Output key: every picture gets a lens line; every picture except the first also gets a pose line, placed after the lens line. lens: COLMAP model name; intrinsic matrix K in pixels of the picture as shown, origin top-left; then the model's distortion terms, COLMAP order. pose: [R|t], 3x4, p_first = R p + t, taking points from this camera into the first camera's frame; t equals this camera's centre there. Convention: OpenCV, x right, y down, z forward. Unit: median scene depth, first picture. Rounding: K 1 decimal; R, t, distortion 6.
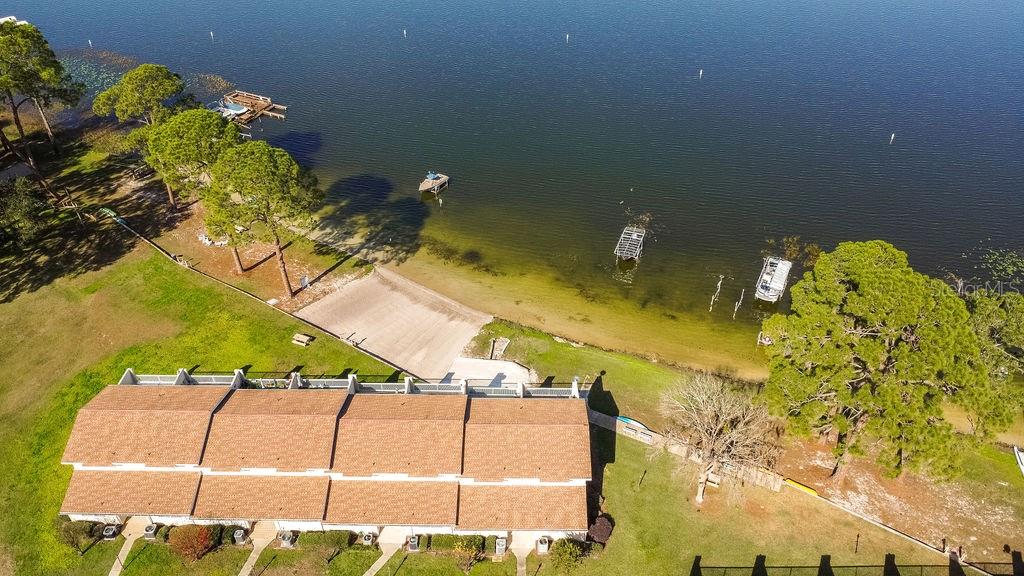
lens RADIAL K [[745.6, 0, 511.3], [0, 745.6, 284.2], [0, 0, 1]] dist [-0.024212, -0.017658]
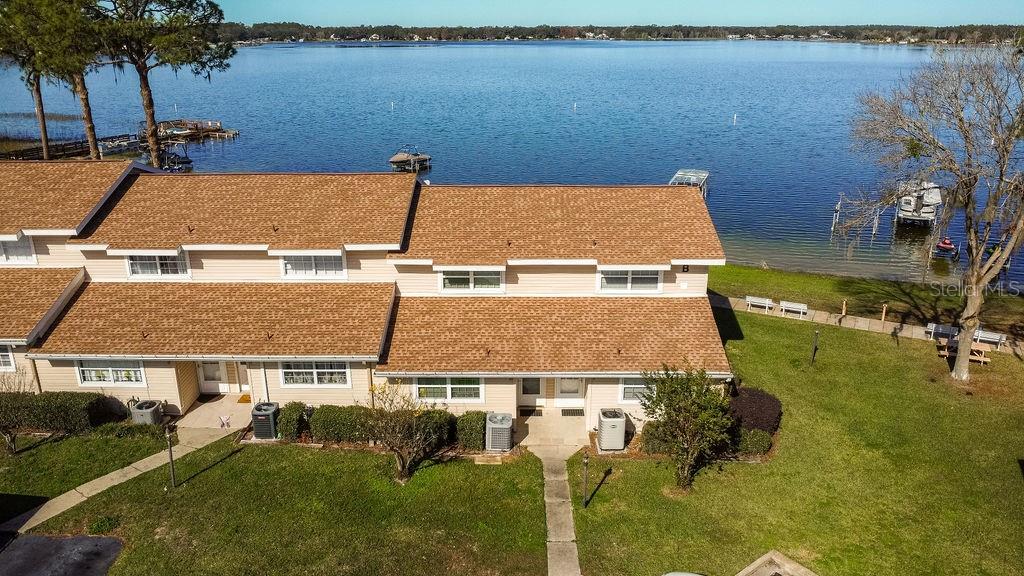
lens RADIAL K [[745.6, 0, 514.7], [0, 745.6, 287.0], [0, 0, 1]] dist [-0.024212, -0.017658]
pose [[0.999951, 0.004848, 0.008634, -0.007075], [-0.001964, 0.951704, -0.307010, 0.294127], [-0.009706, 0.306978, 0.951667, 0.458445]]
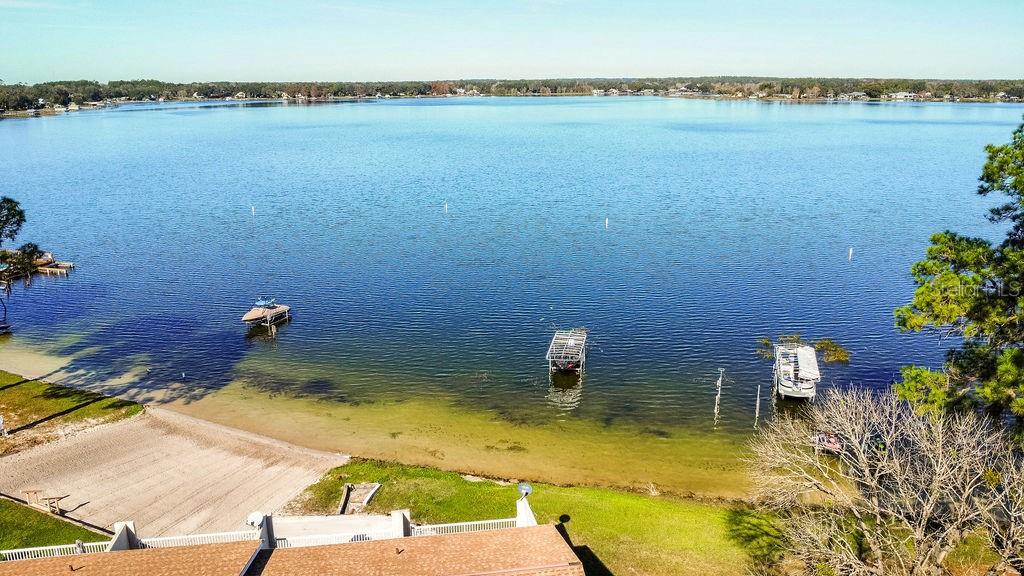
lens RADIAL K [[745.6, 0, 513.7], [0, 745.6, 289.0], [0, 0, 1]] dist [-0.024212, -0.017658]
pose [[0.985520, -0.040266, 0.164708, 0.010629], [0.097720, 0.928726, -0.357659, 0.148286], [-0.138567, 0.368575, 0.919213, 0.467701]]
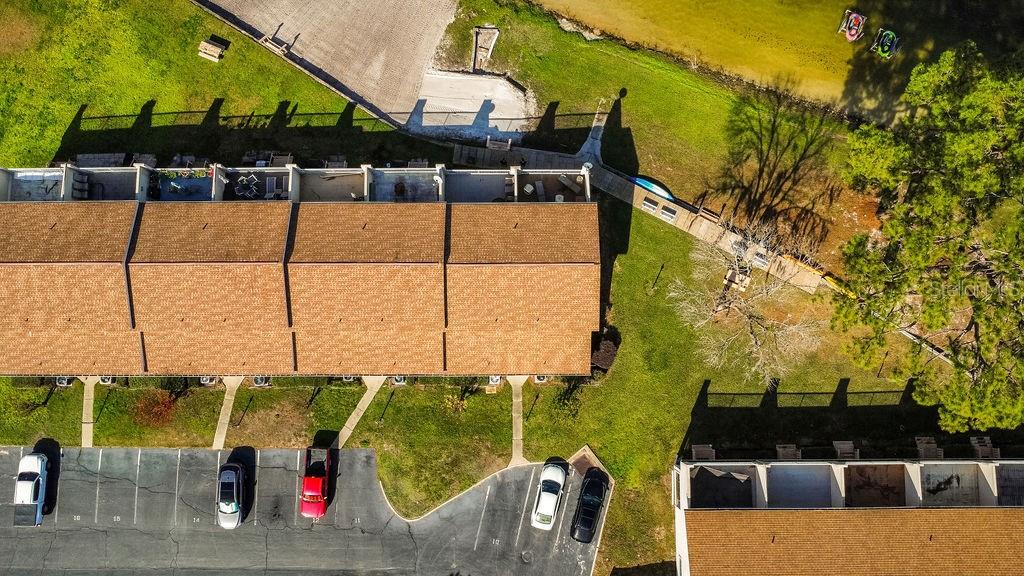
lens RADIAL K [[745.6, 0, 511.2], [0, 745.6, 285.7], [0, 0, 1]] dist [-0.024212, -0.017658]
pose [[0.999853, -0.017105, 0.001122, 0.005418], [0.010803, 0.679547, 0.733552, -0.295075], [-0.013310, -0.733432, 0.679632, 0.338258]]
